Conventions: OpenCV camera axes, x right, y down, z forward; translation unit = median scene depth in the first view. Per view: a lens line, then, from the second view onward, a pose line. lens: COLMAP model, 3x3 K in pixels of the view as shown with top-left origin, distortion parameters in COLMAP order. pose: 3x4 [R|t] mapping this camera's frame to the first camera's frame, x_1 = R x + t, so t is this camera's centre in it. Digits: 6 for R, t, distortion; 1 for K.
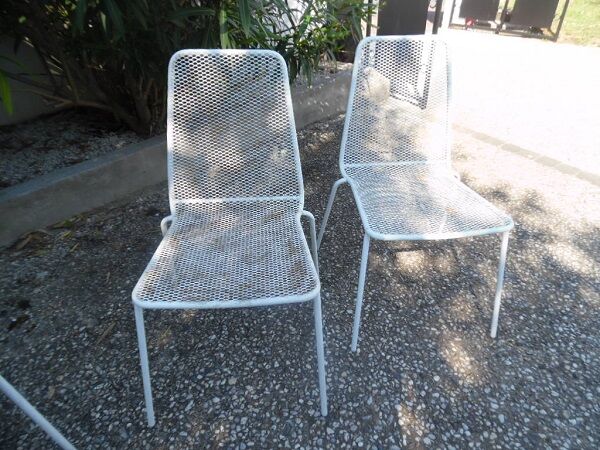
lens RADIAL K [[413.2, 0, 298.9], [0, 413.2, 228.1], [0, 0, 1]] dist [-0.010374, -0.001899]
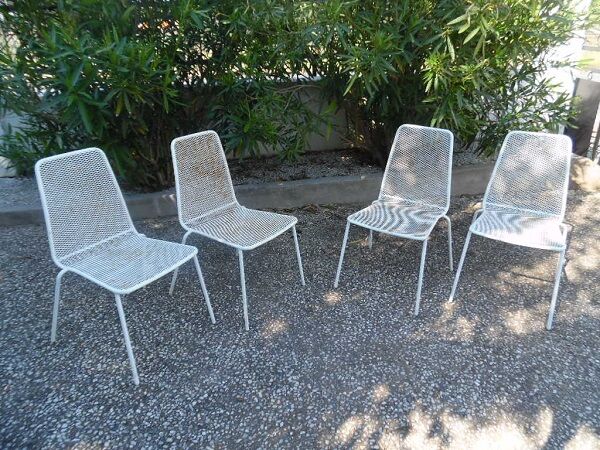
lens RADIAL K [[413.2, 0, 299.5], [0, 413.2, 223.8], [0, 0, 1]] dist [-0.010374, -0.001899]
pose [[0.801561, 0.255149, -0.540740, 0.502764], [-0.340038, 0.938414, -0.061260, 0.333362], [0.491807, 0.232976, 0.838956, -0.847423]]
